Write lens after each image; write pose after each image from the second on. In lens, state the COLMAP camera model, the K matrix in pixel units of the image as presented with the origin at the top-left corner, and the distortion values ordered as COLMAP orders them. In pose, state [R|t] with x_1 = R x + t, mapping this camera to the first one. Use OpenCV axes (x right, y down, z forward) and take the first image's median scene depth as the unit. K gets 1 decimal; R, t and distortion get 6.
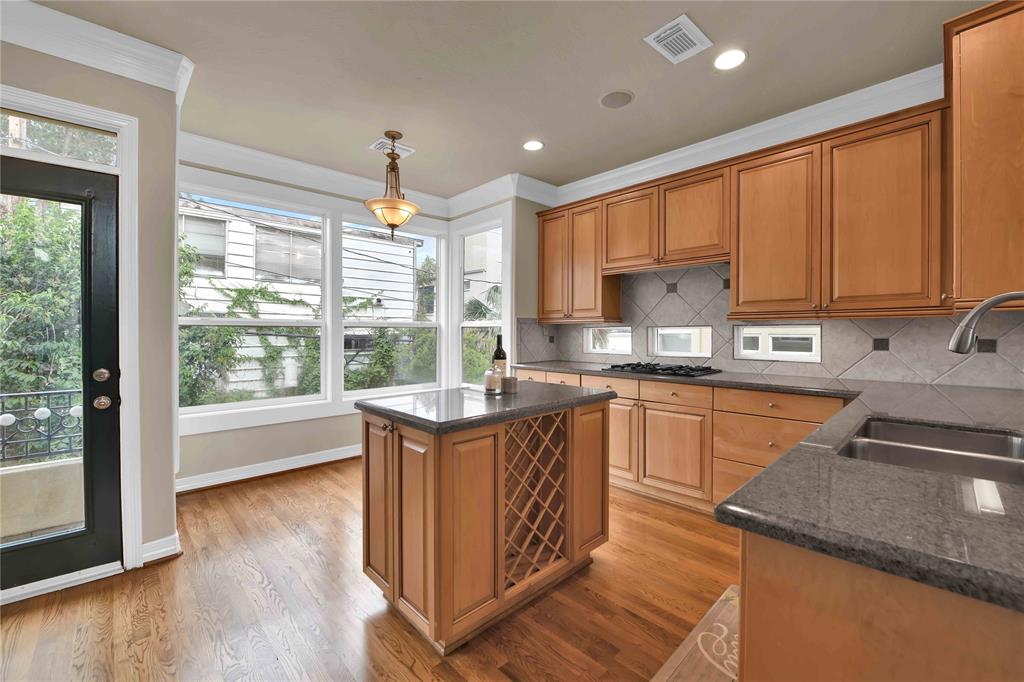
lens RADIAL K [[421.0, 0, 531.8], [0, 421.0, 334.1], [0, 0, 1]] dist [-0.014416, -0.000915]
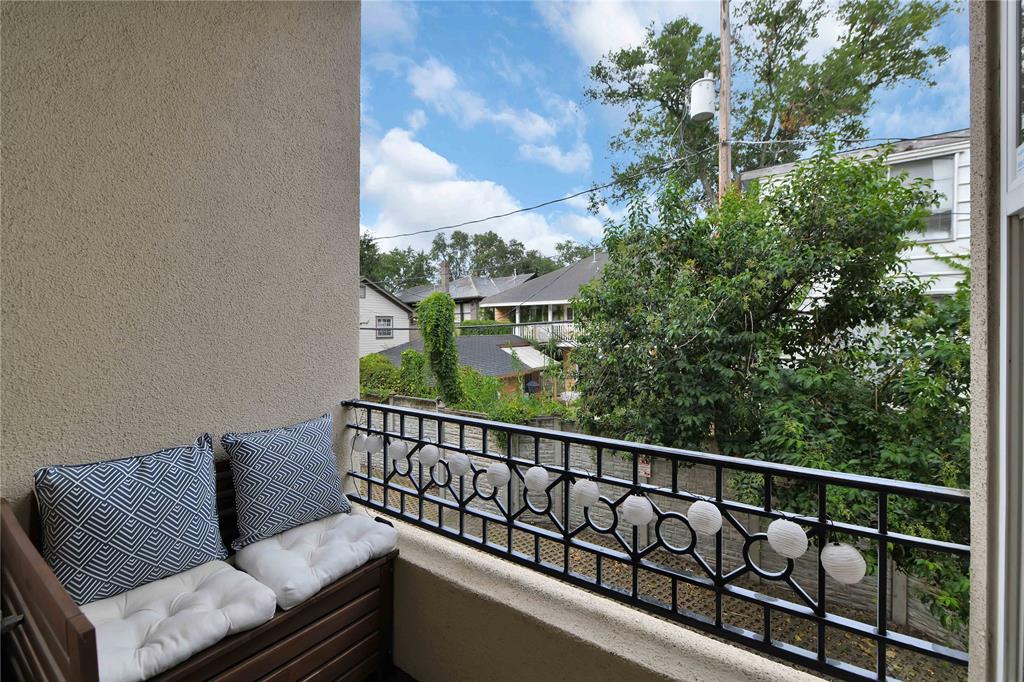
lens RADIAL K [[421.0, 0, 503.7], [0, 421.0, 331.2], [0, 0, 1]] dist [-0.014416, -0.000915]
pose [[0.171477, 0.004626, -0.985177, -0.296503], [-0.000966, 0.999989, 0.004527, 0.010066], [0.985188, 0.000176, 0.171479, 0.261102]]
